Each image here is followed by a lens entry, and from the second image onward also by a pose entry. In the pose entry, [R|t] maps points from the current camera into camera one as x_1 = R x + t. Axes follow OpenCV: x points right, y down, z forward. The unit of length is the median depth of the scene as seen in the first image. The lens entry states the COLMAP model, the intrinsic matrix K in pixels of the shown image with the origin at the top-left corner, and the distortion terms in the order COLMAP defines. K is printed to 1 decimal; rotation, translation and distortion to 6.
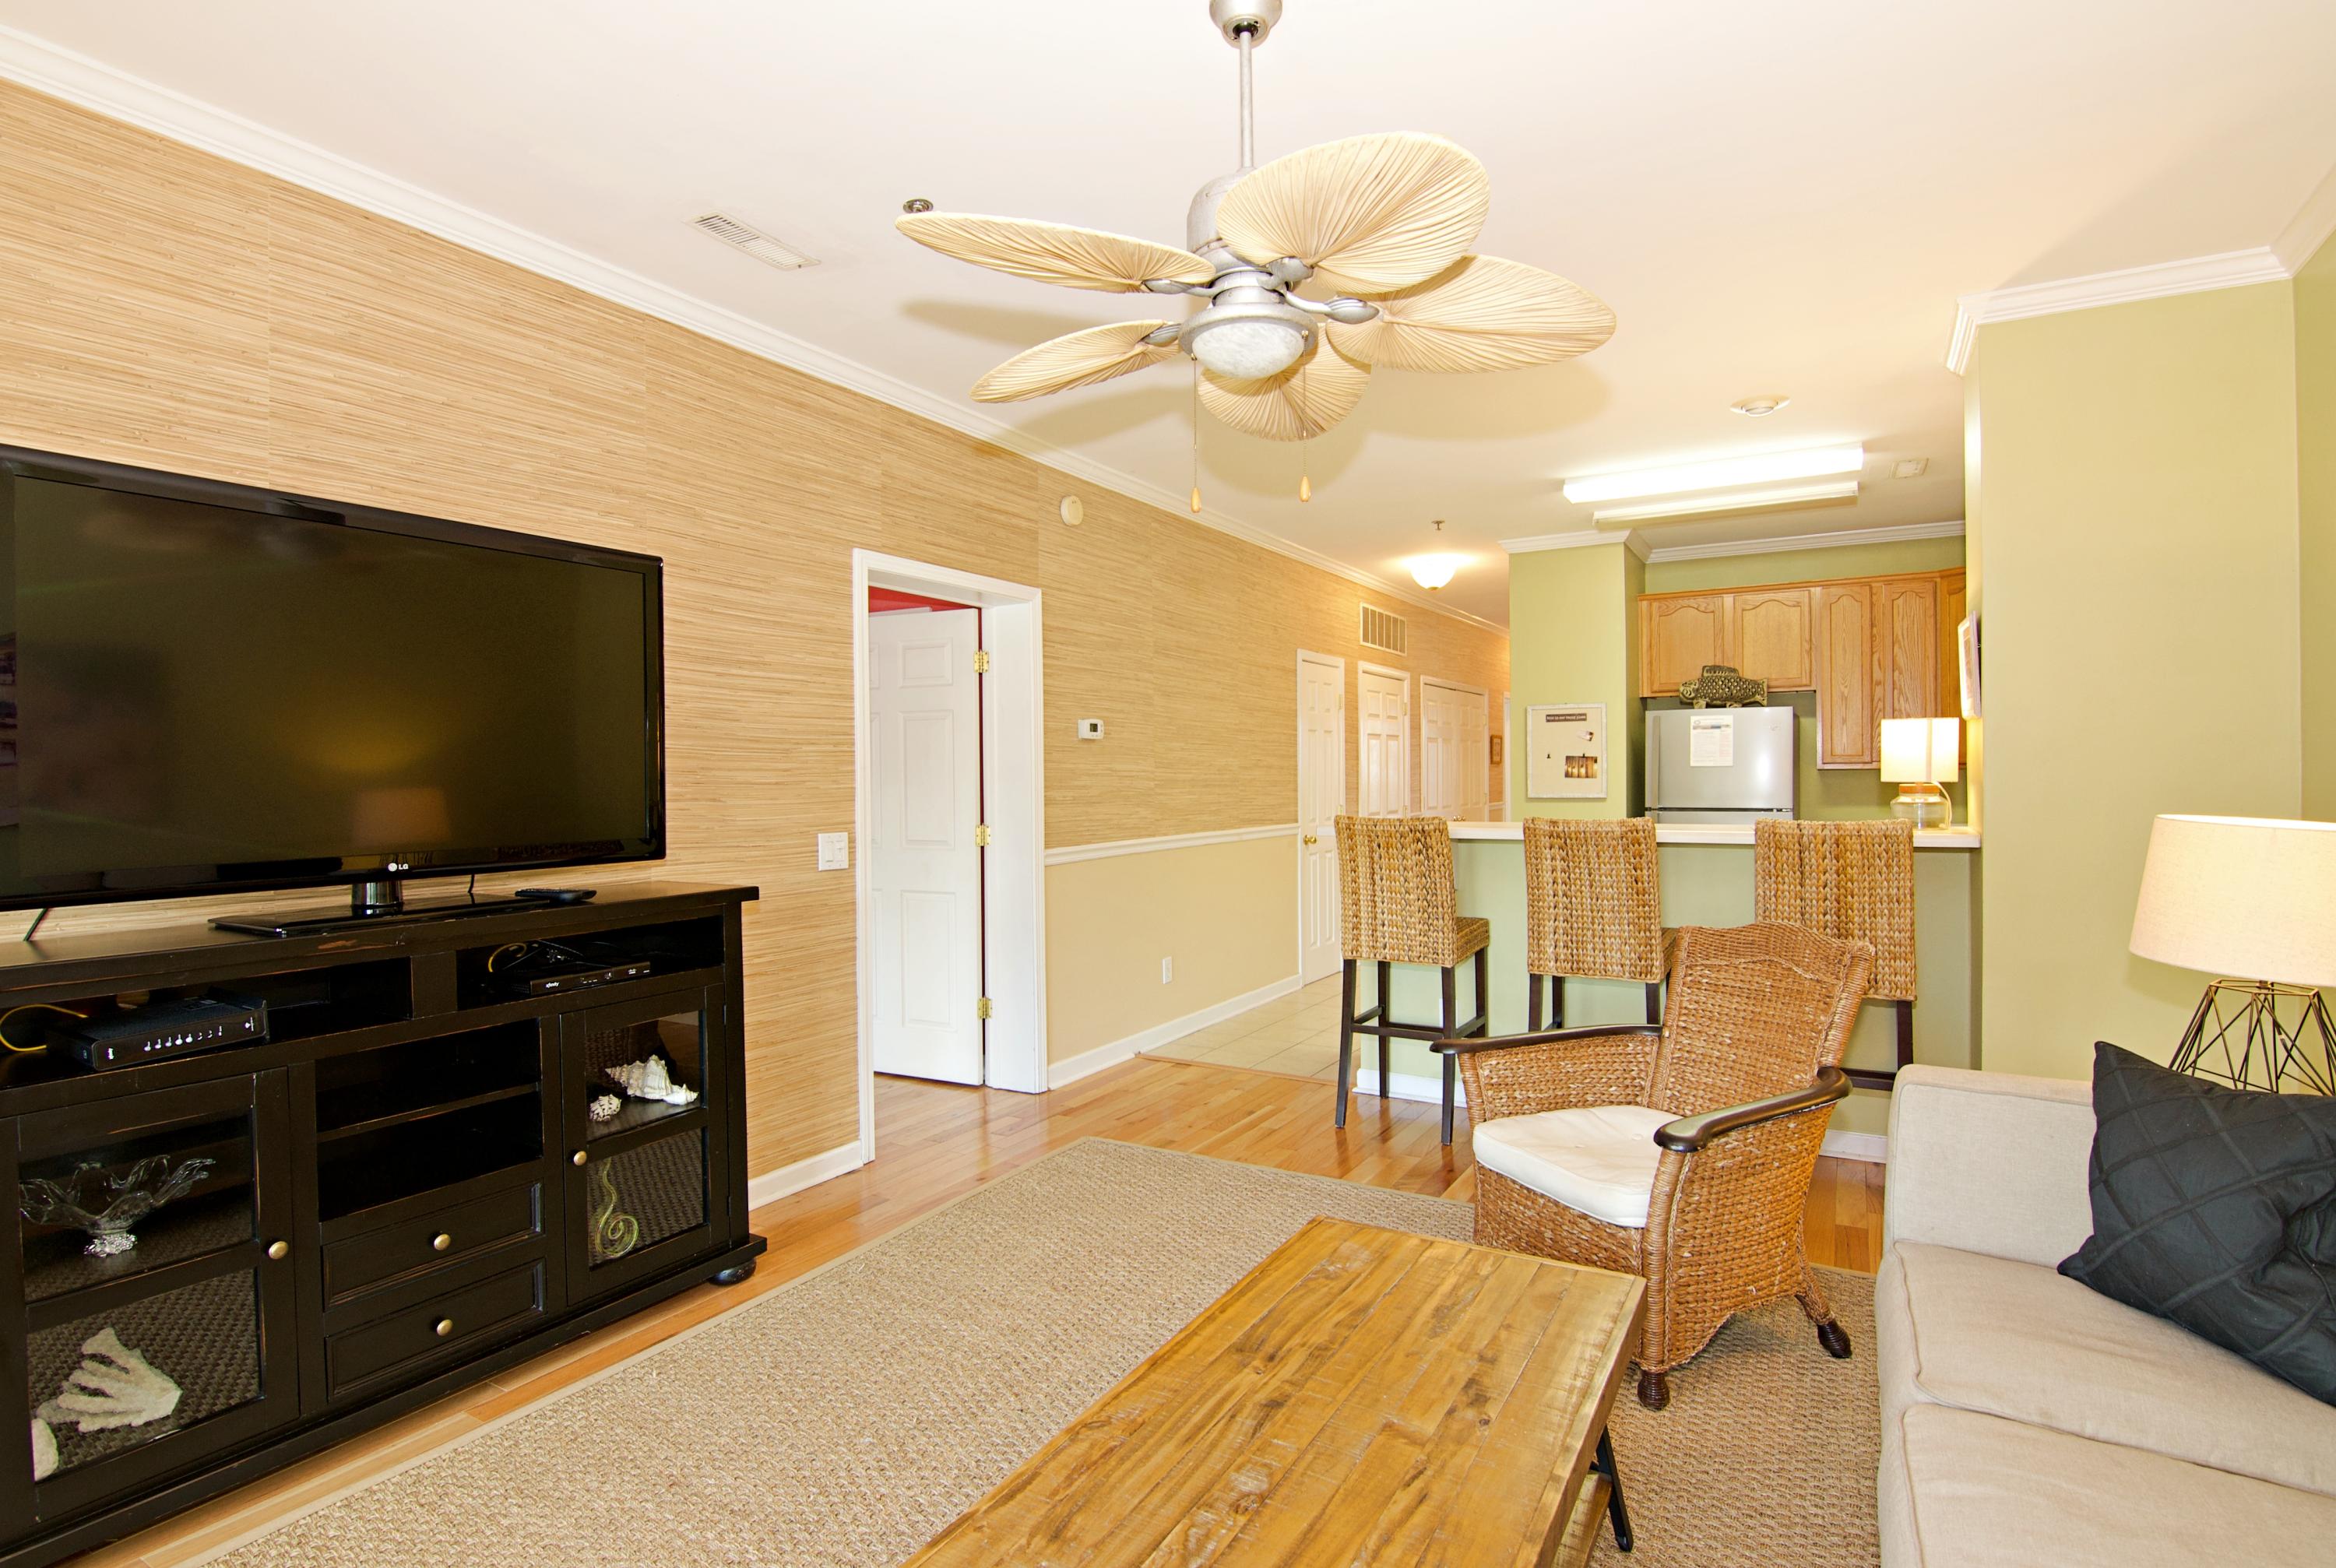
lens RADIAL K [[1149.8, 0, 1189.0], [0, 1149.8, 785.7], [0, 0, 1]] dist [-0.013159, -0.004011]
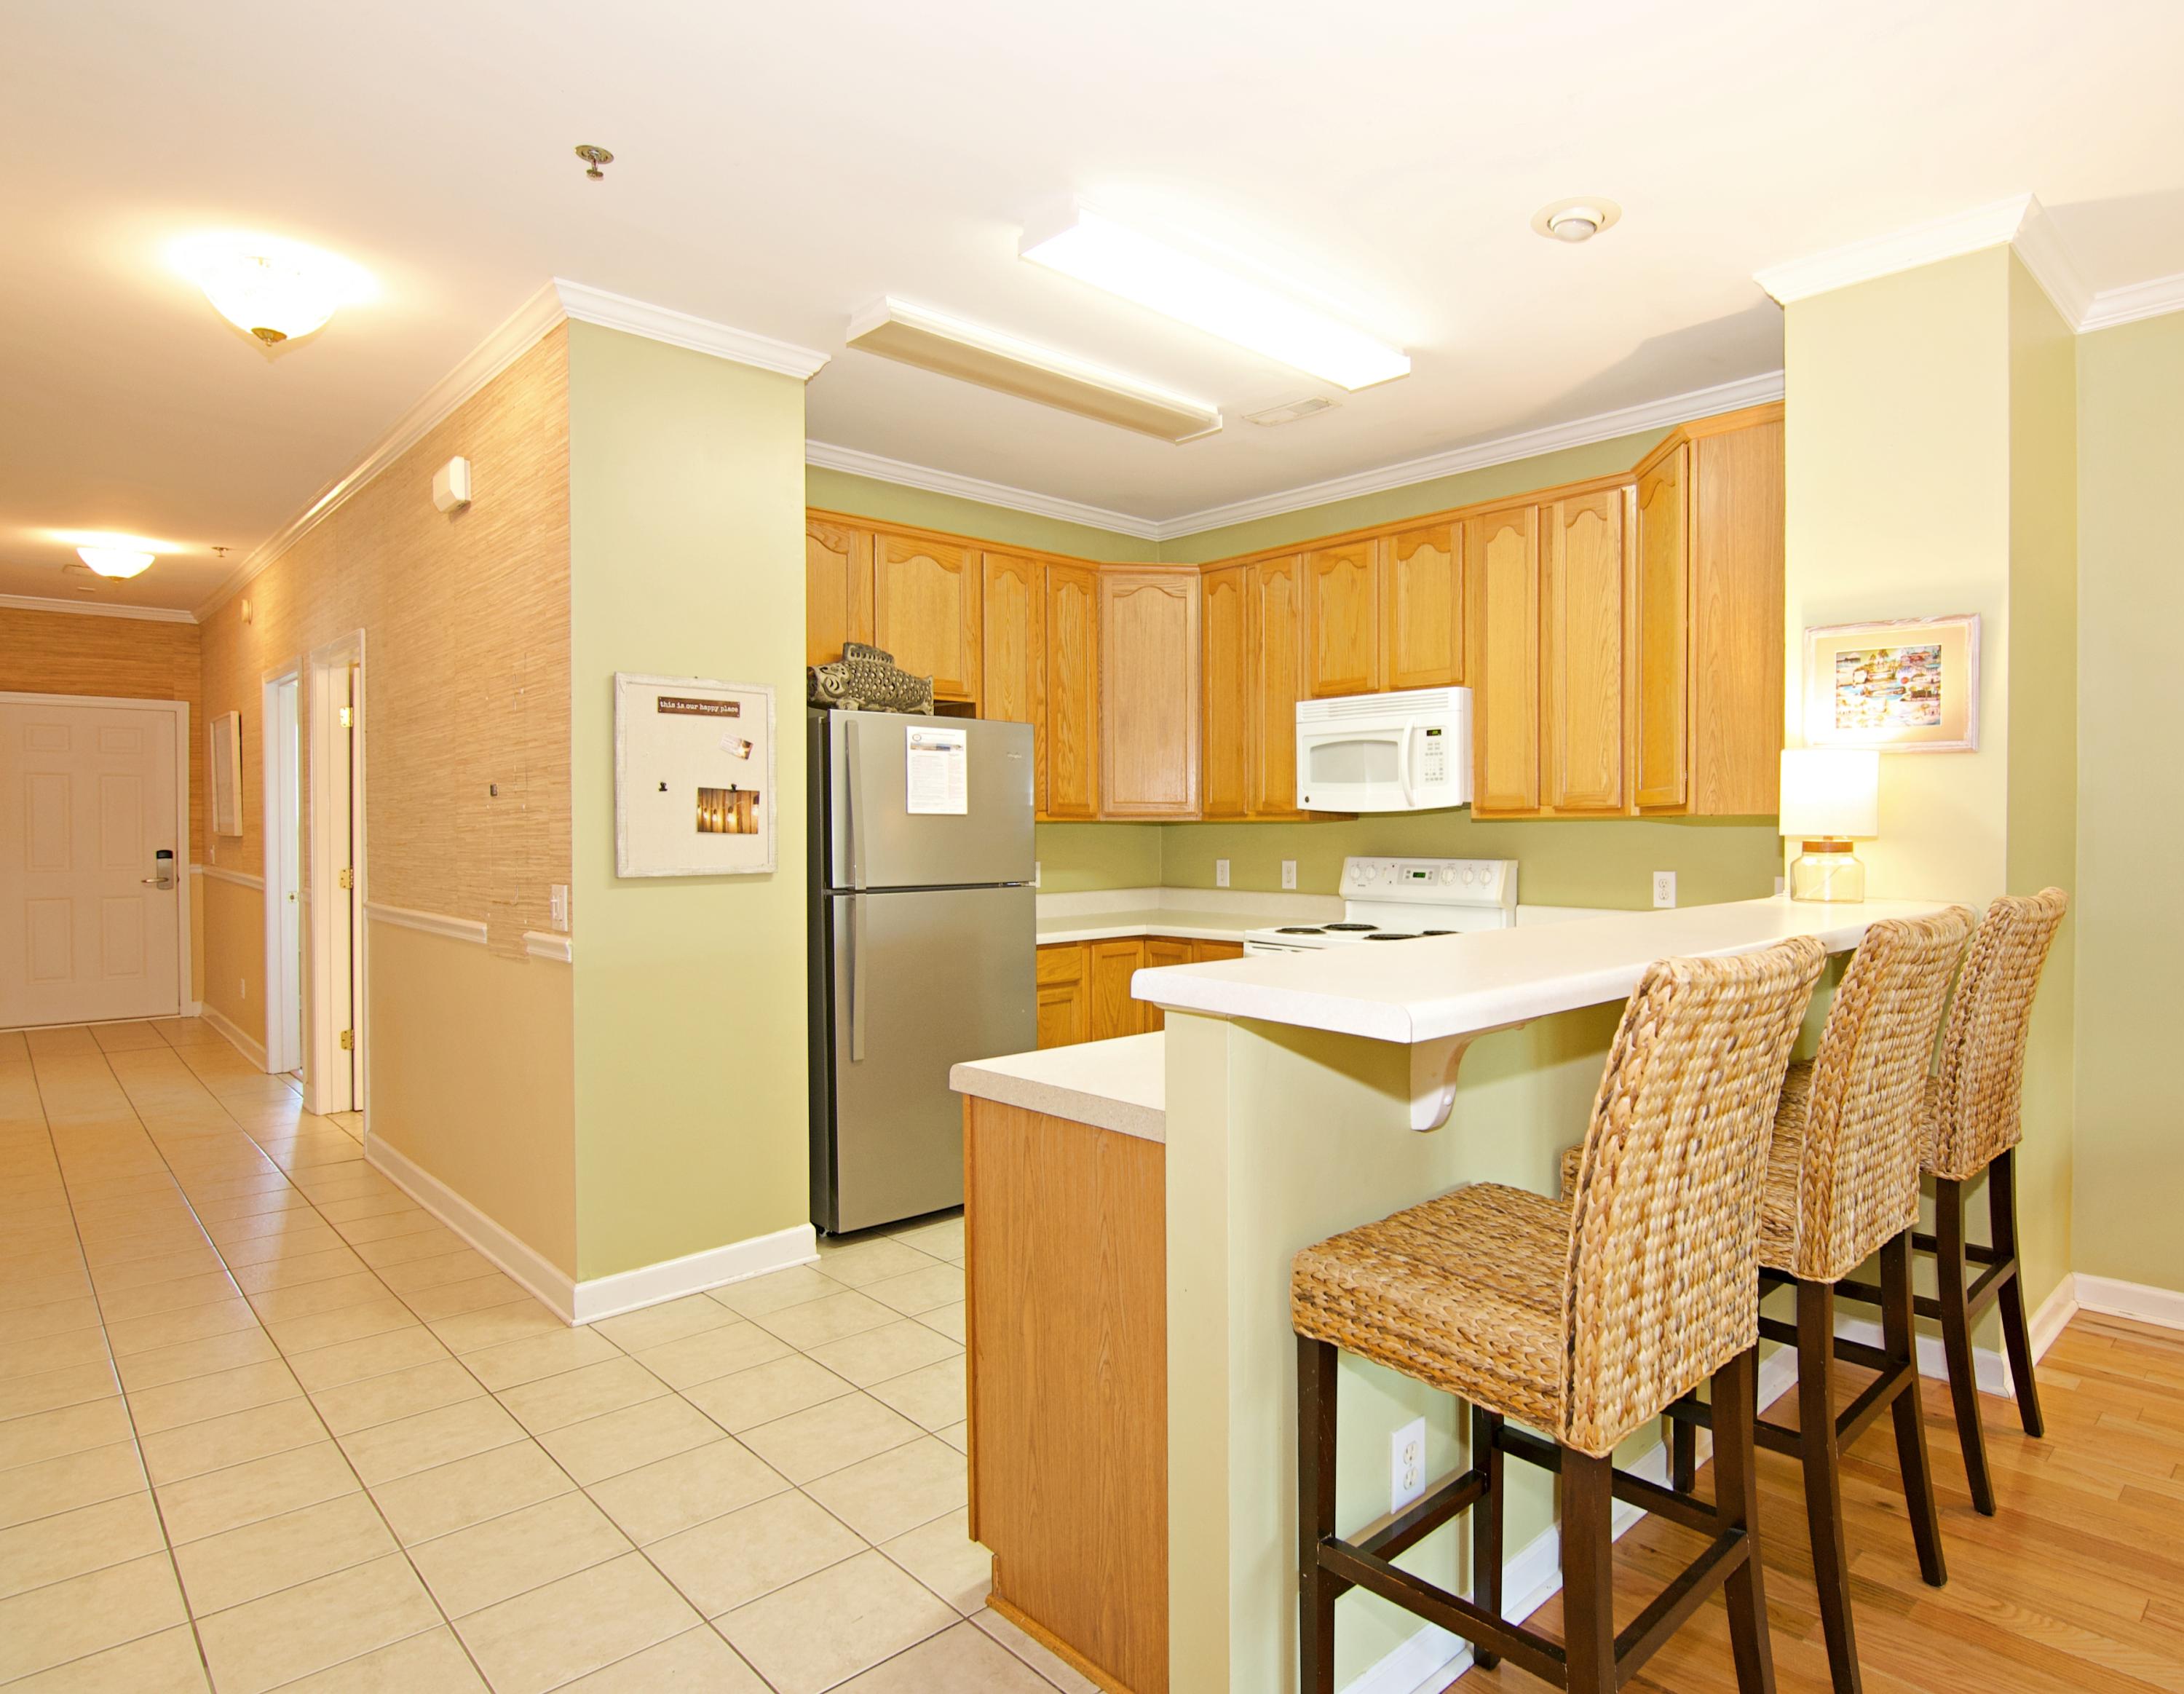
lens RADIAL K [[1270.3, 0, 1287.3], [0, 1270.3, 844.1], [0, 0, 1]] dist [-0.009659, -0.007807]
pose [[0.229552, -0.006194, 0.973277, -0.208707], [0.008317, 0.999956, 0.004403, -0.004420], [-0.973261, 0.007084, 0.229593, 1.037672]]
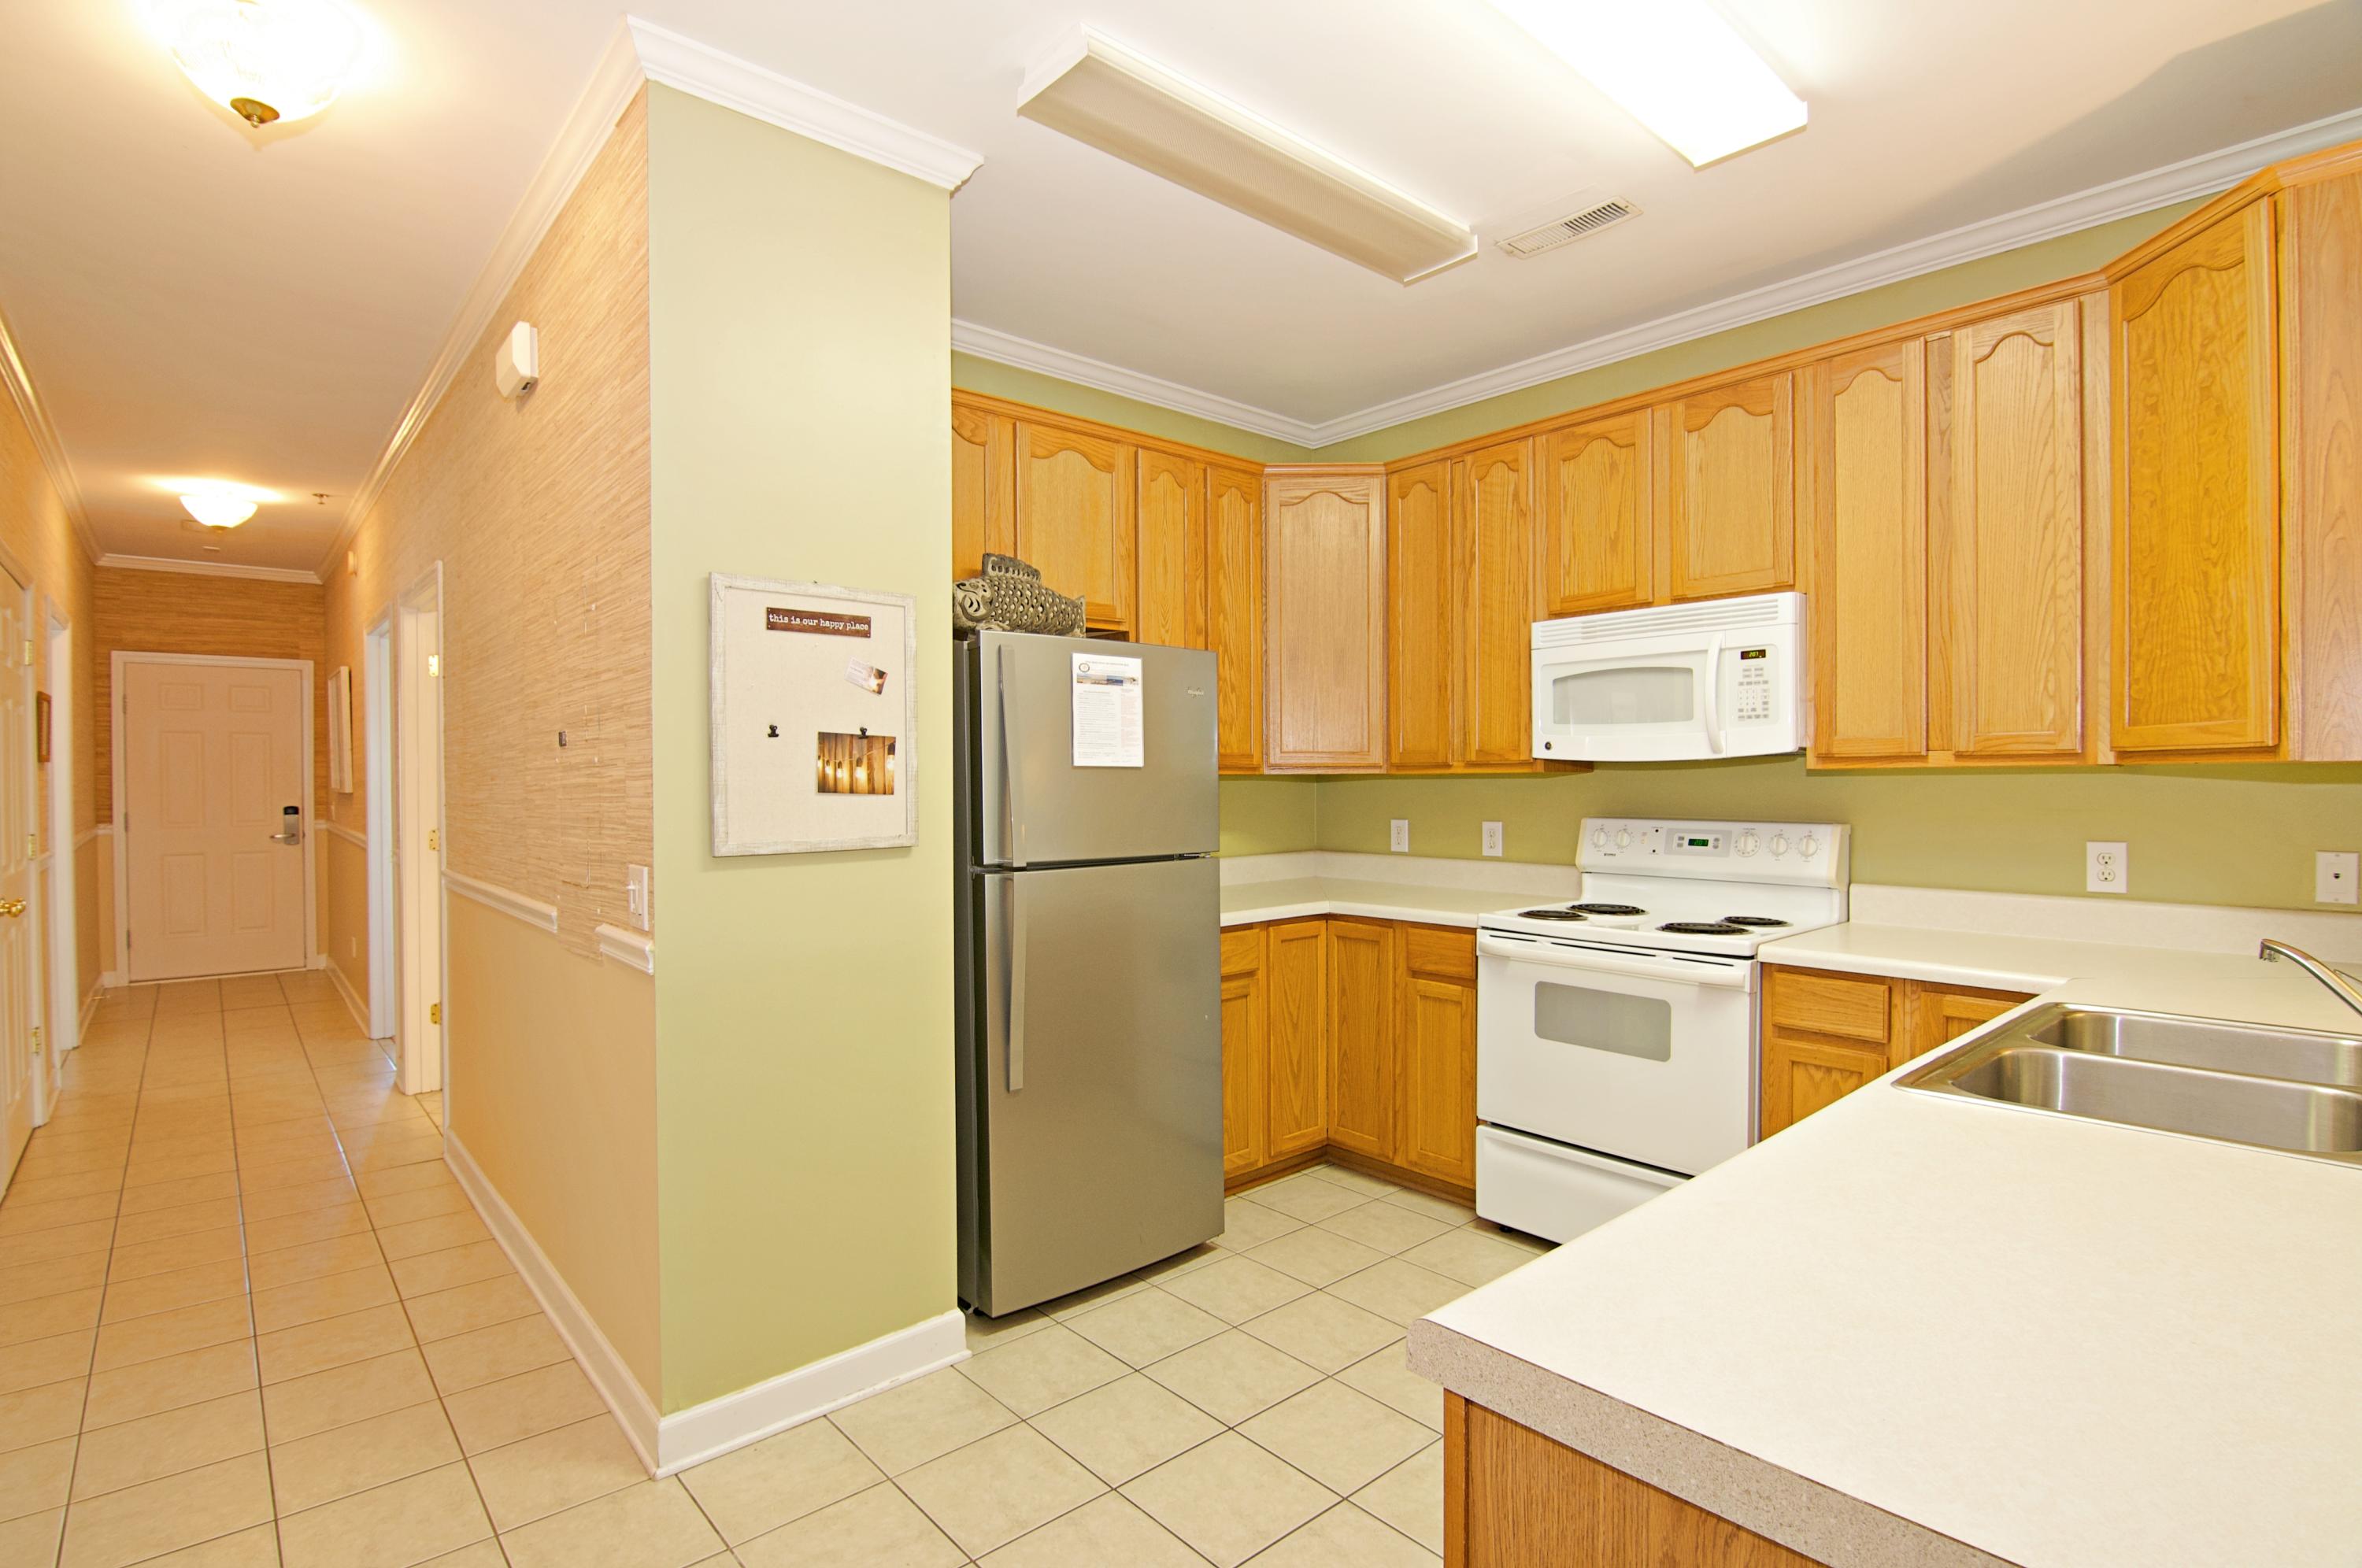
lens RADIAL K [[1162.5, 0, 1170.0], [0, 1162.5, 792.5], [0, 0, 1]] dist [-0.013159, -0.004011]
pose [[0.338125, -0.006006, 0.941082, 0.048946], [0.011171, 0.999935, 0.002368, -0.011572], [-0.941035, 0.009712, 0.338170, 1.261578]]
